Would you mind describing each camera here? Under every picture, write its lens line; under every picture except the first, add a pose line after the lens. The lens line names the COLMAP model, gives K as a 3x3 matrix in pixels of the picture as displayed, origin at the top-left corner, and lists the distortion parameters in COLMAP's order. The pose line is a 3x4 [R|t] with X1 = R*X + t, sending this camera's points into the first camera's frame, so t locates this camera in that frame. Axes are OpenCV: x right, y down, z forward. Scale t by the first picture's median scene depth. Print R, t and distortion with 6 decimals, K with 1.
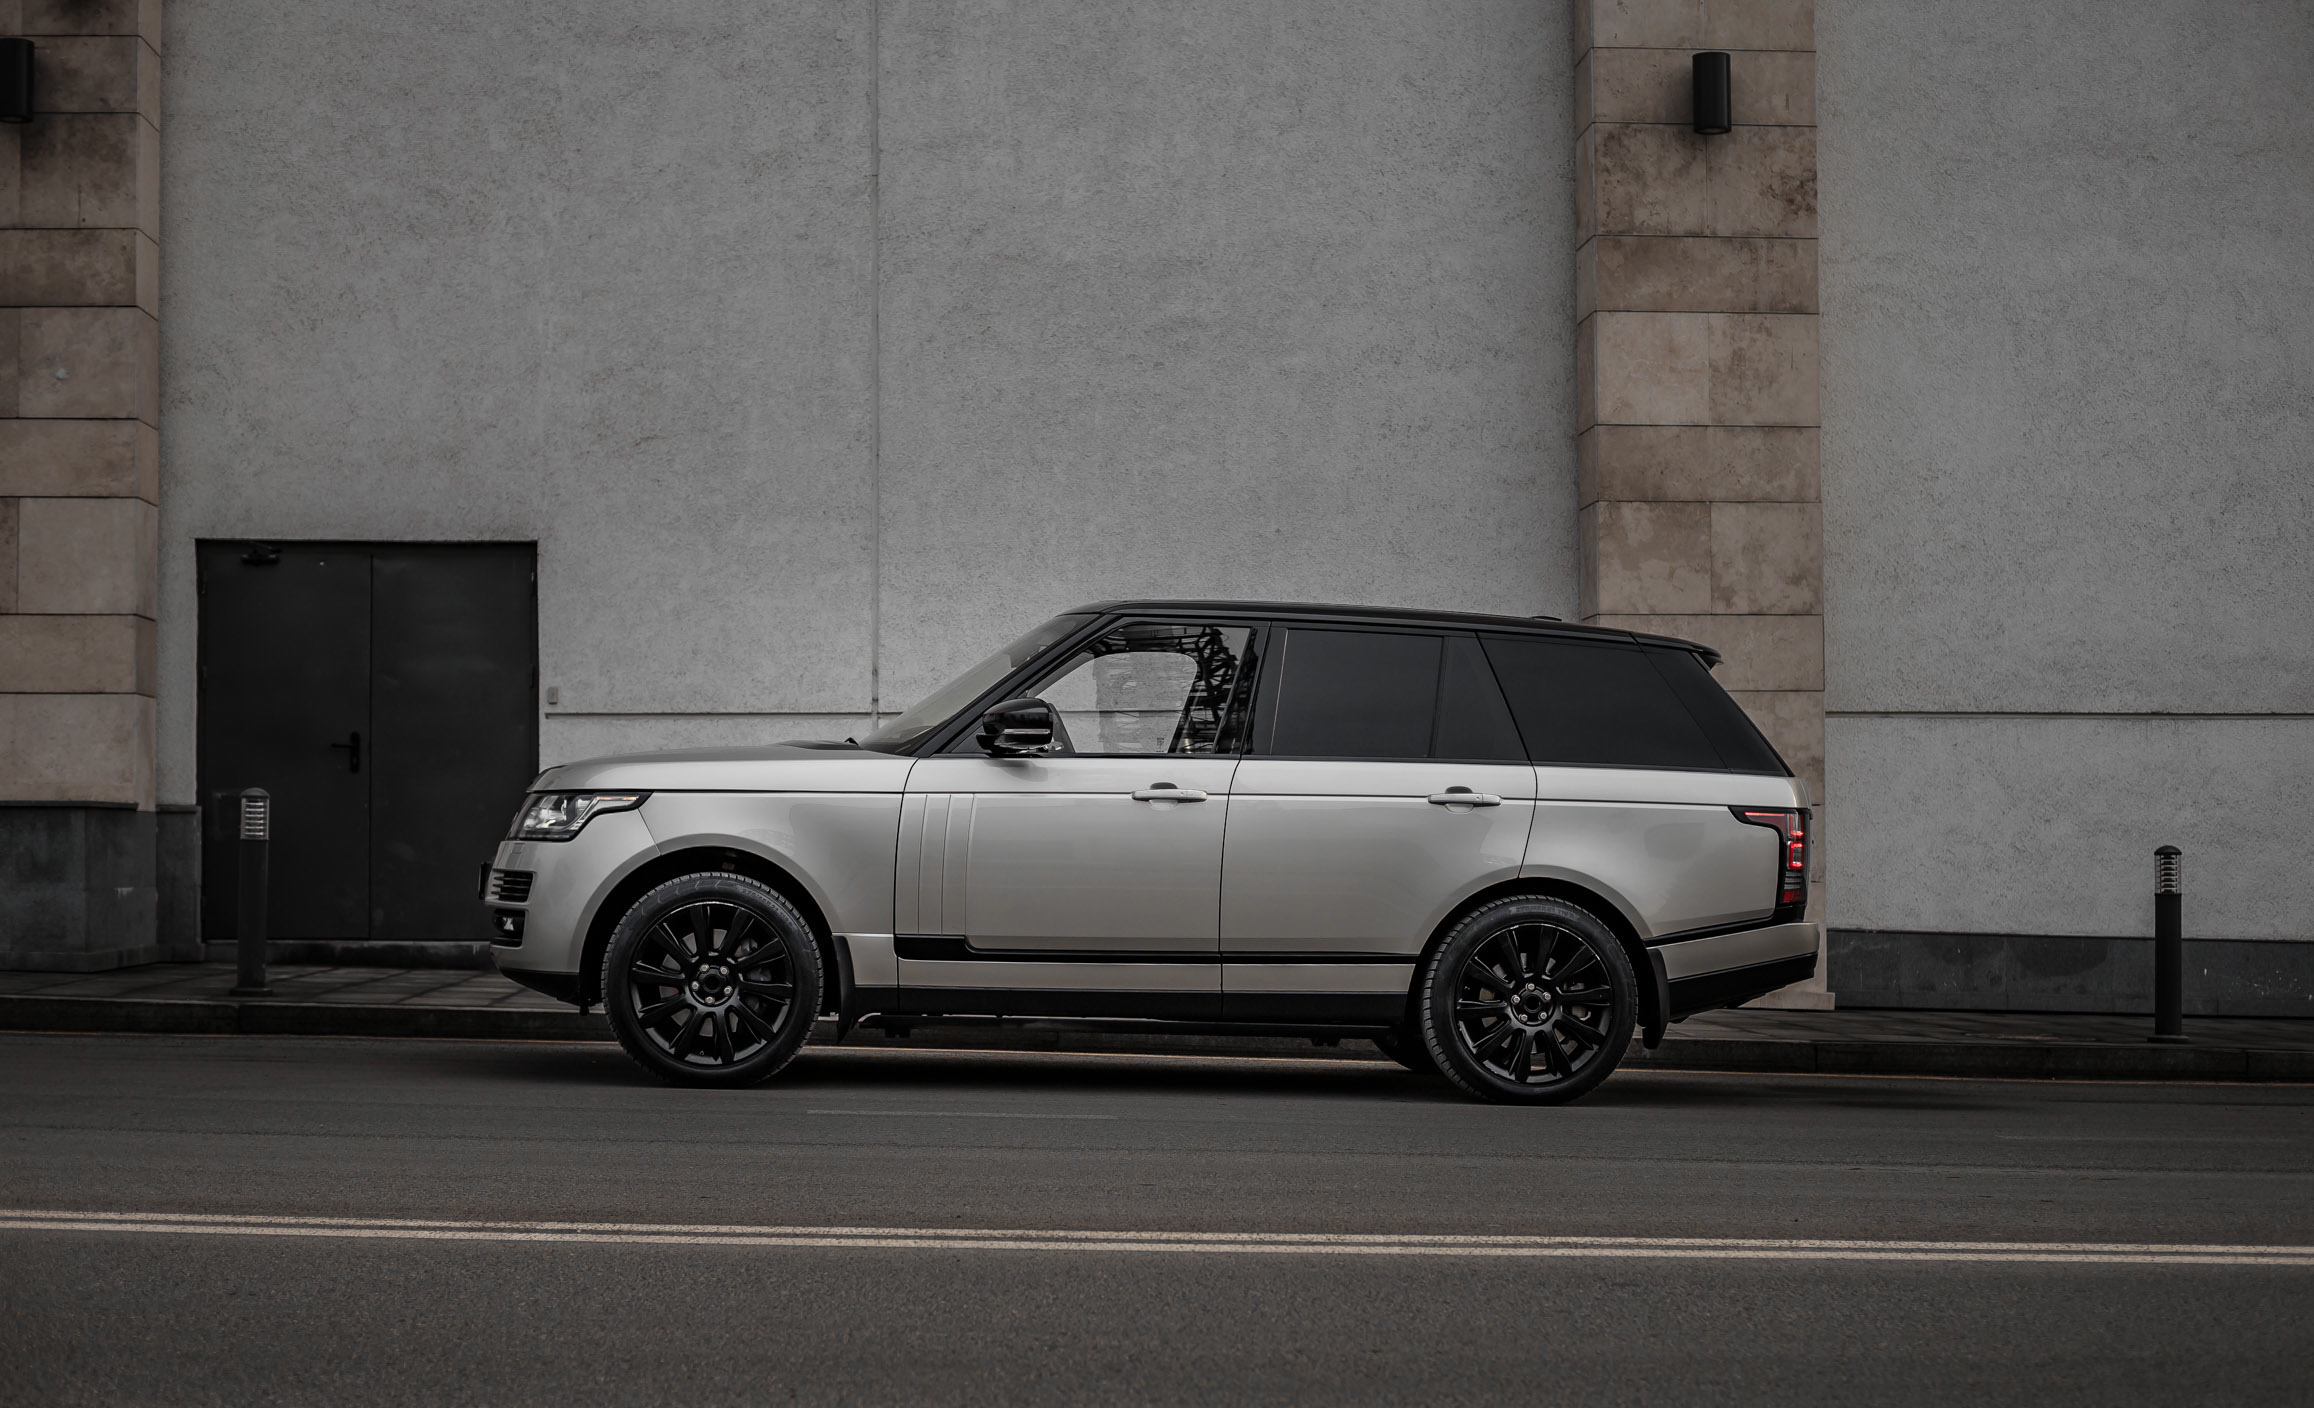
lens RADIAL K [[3910.3, 0, 1156.5], [0, 3910.3, 833.0], [0, 0, 1]] dist [-0.133052, 0.088081]
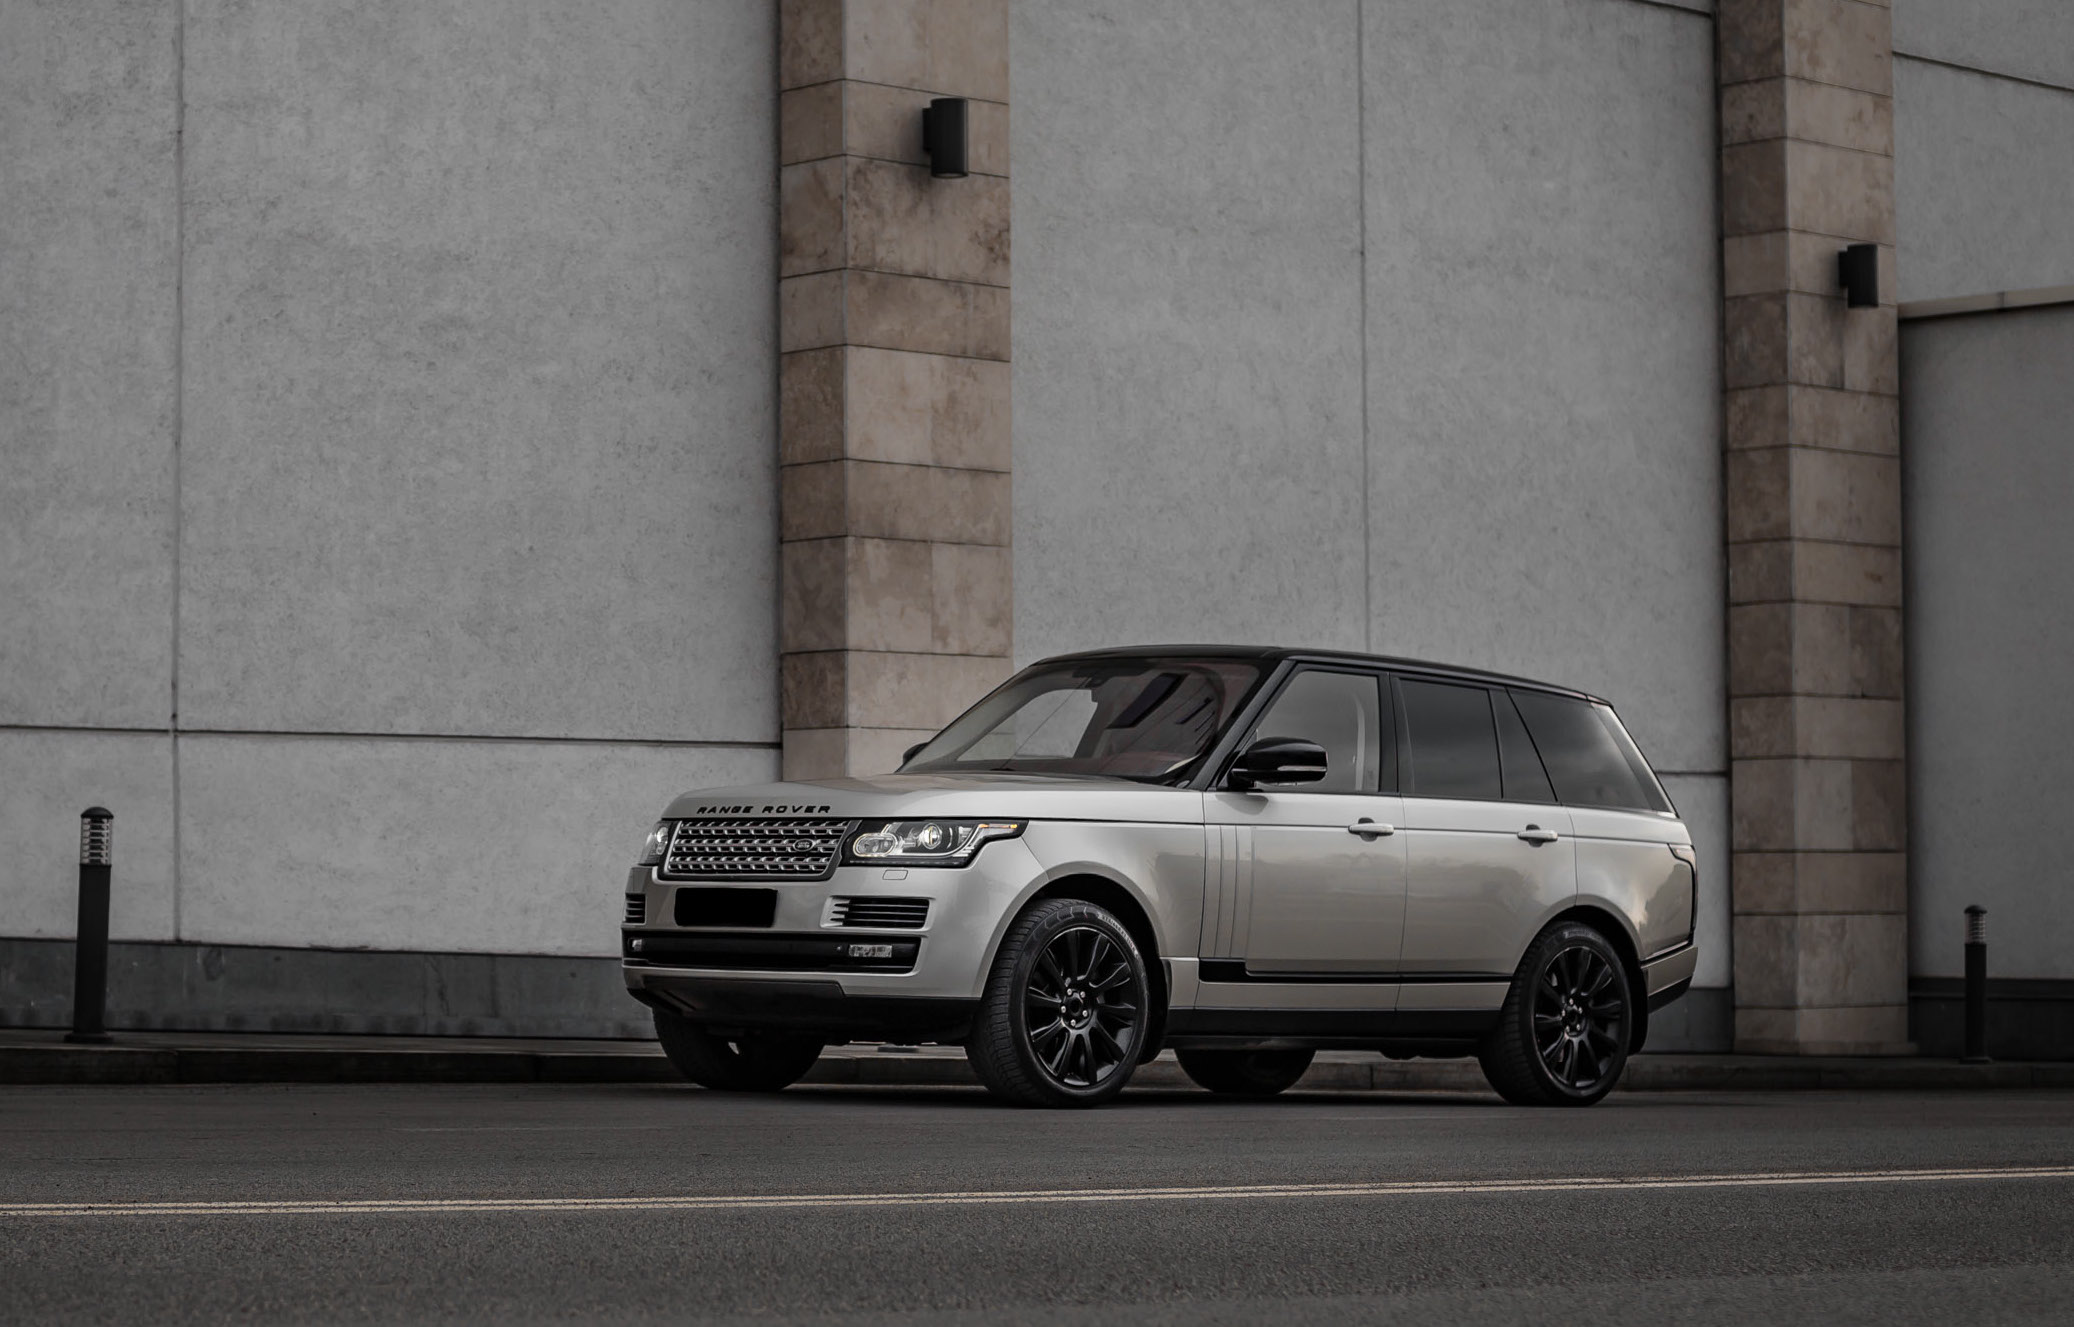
lens RADIAL K [[5048.0, 0, 1037.0], [0, 5048.0, 663.5], [0, 0, 1]] dist [-0.113880, 0.055057]
pose [[0.755844, 0.033240, 0.653907, -0.677694], [-0.003864, 0.998920, -0.046311, 0.006633], [-0.654740, 0.032477, 0.755156, -0.001816]]
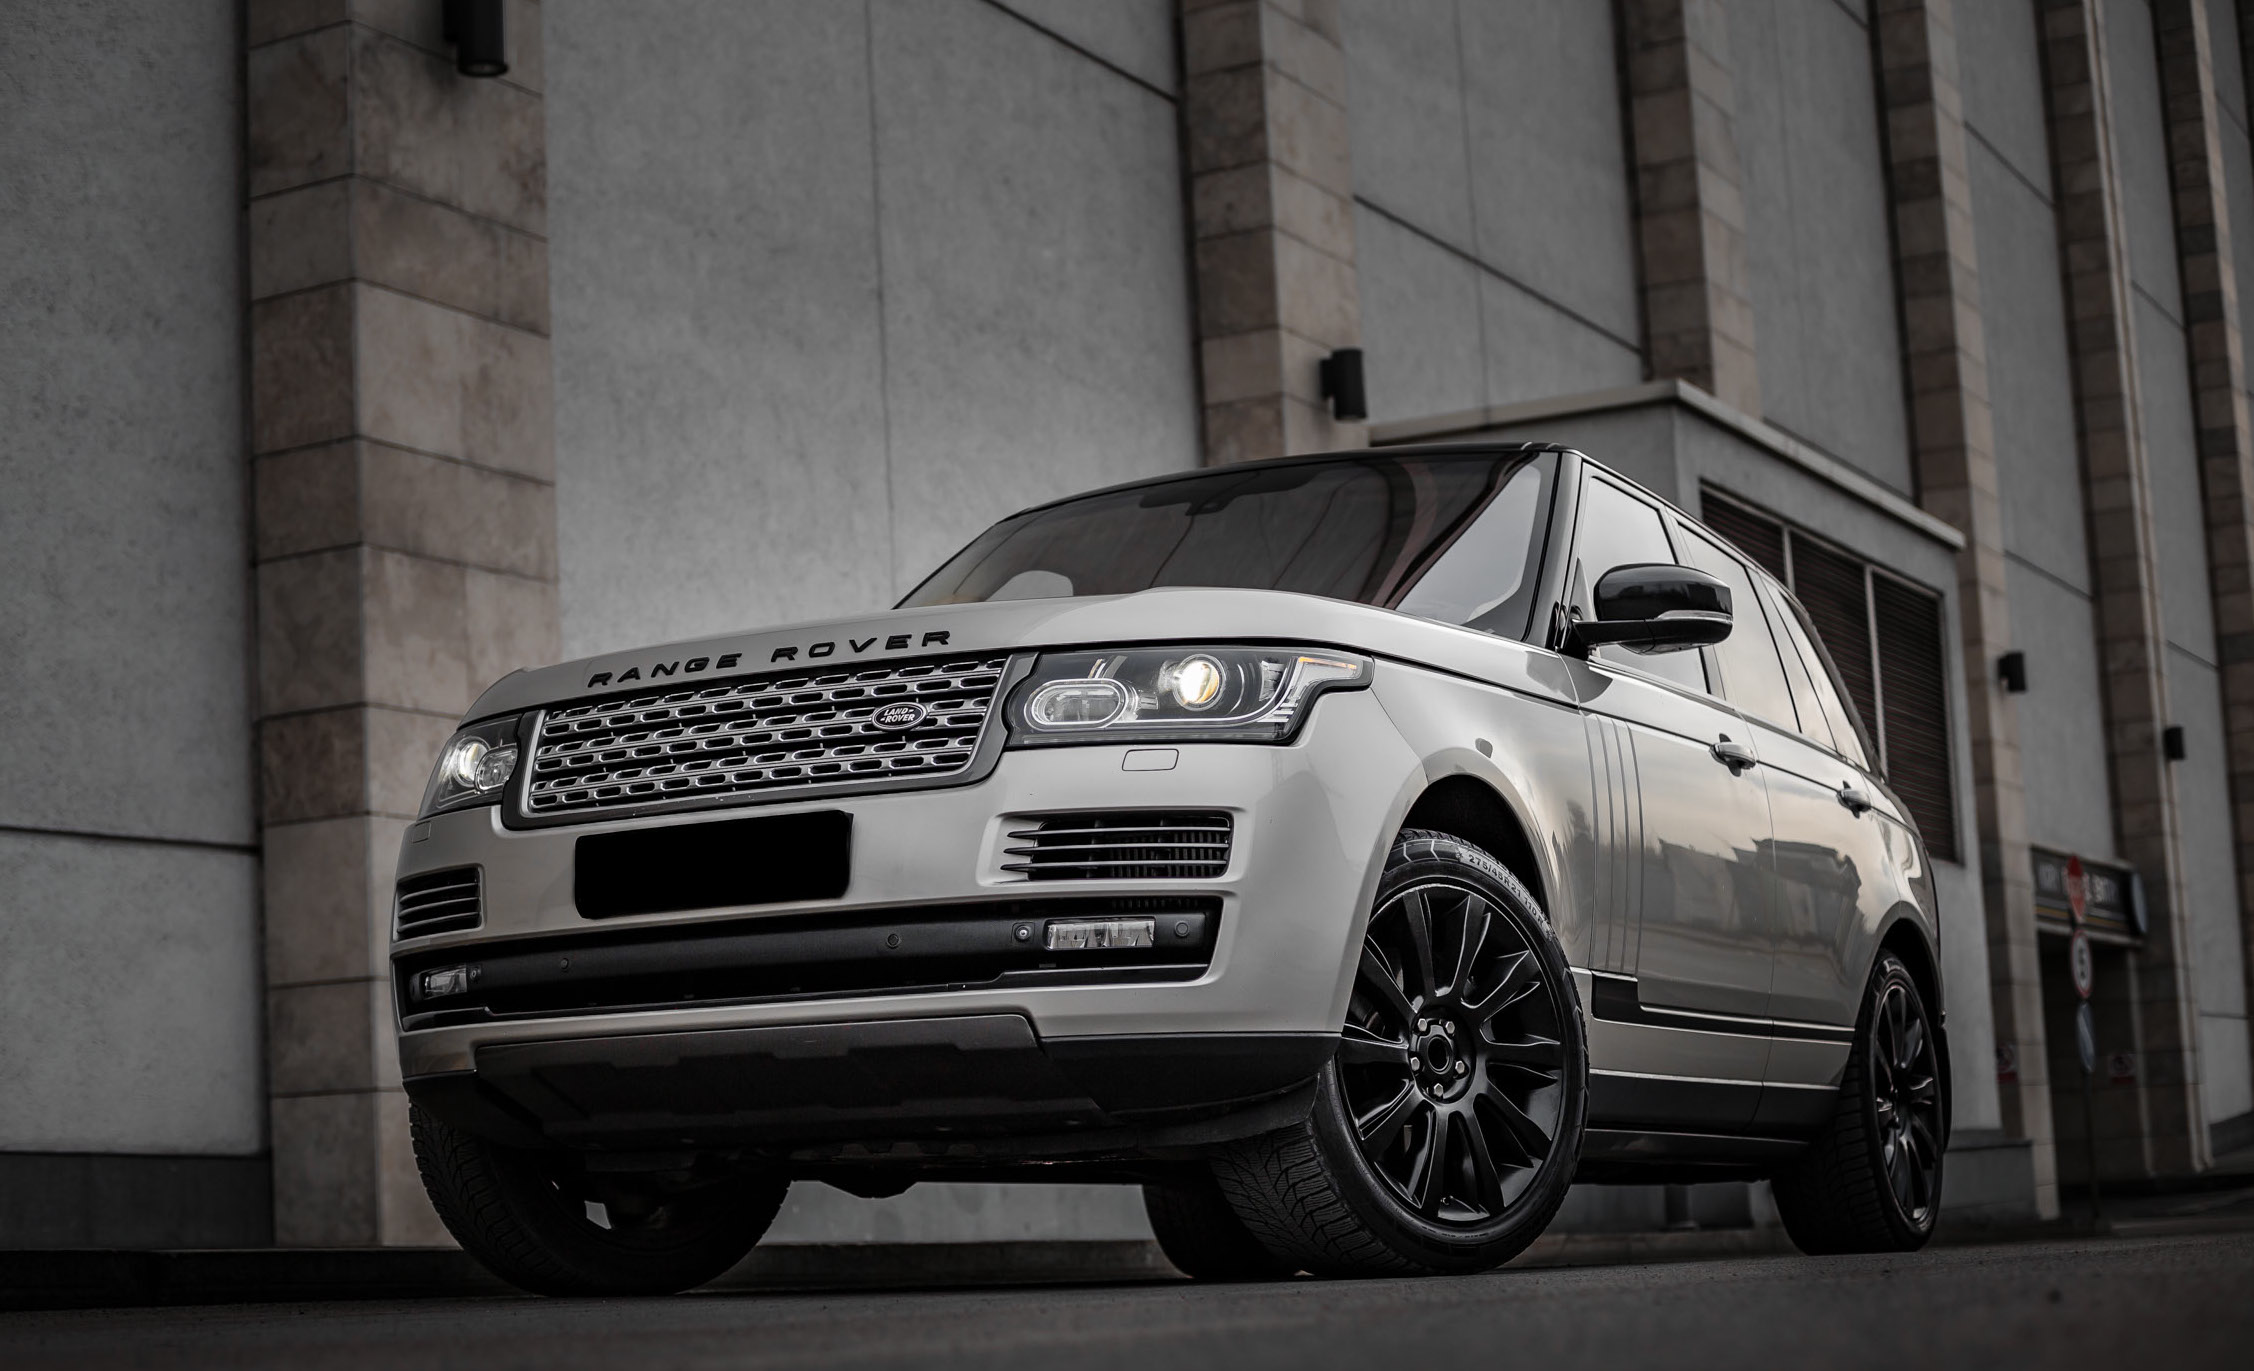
lens RADIAL K [[3596.7, 0, 1187.9], [0, 3596.7, 734.2], [0, 0, 1]] dist [-0.157272, 0.194471]
pose [[0.507928, 0.084691, 0.857226, -0.351540], [0.048014, 0.990824, -0.126340, 0.036240], [-0.860060, 0.105330, 0.499201, 0.545852]]
